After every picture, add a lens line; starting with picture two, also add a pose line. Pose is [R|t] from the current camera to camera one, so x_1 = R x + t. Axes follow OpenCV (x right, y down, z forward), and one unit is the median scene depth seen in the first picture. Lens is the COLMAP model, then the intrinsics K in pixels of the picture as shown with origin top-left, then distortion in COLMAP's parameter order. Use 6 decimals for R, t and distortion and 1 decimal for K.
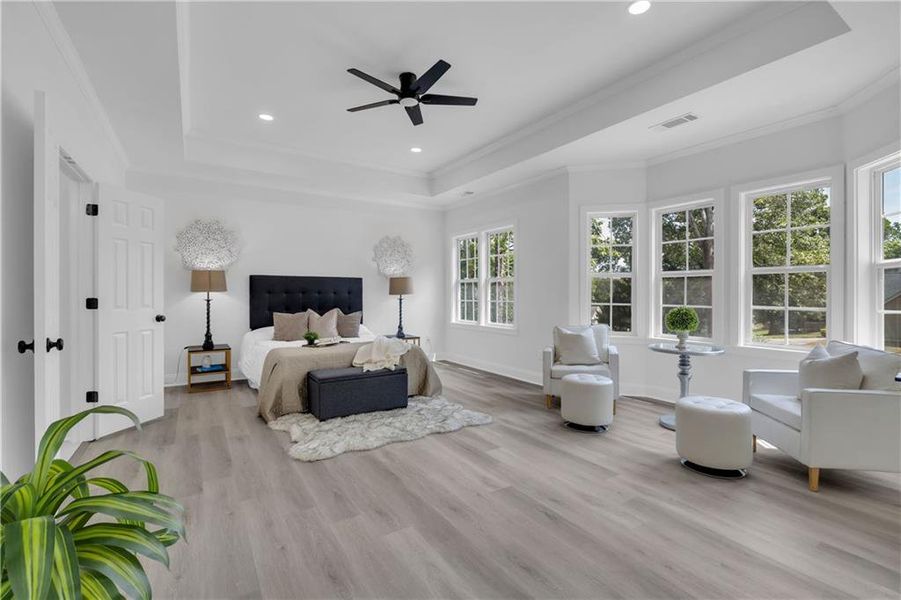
lens RADIAL K [[384.9, 0, 414.5], [0, 384.9, 299.4], [0, 0, 1]] dist [0.000465, 0.000177]
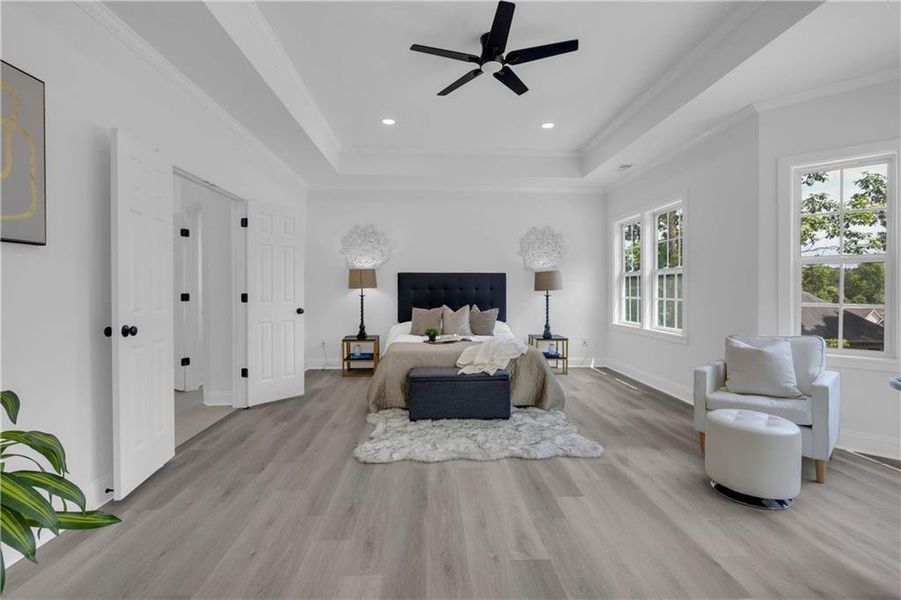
lens RADIAL K [[371.5, 0, 449.9], [0, 371.5, 295.5], [0, 0, 1]] dist [-0.000918, 0.000158]
pose [[0.893561, 0.005101, -0.448913, 0.239302], [-0.005044, 0.999986, 0.001322, -0.001488], [0.448914, 0.001083, 0.893574, 0.185219]]
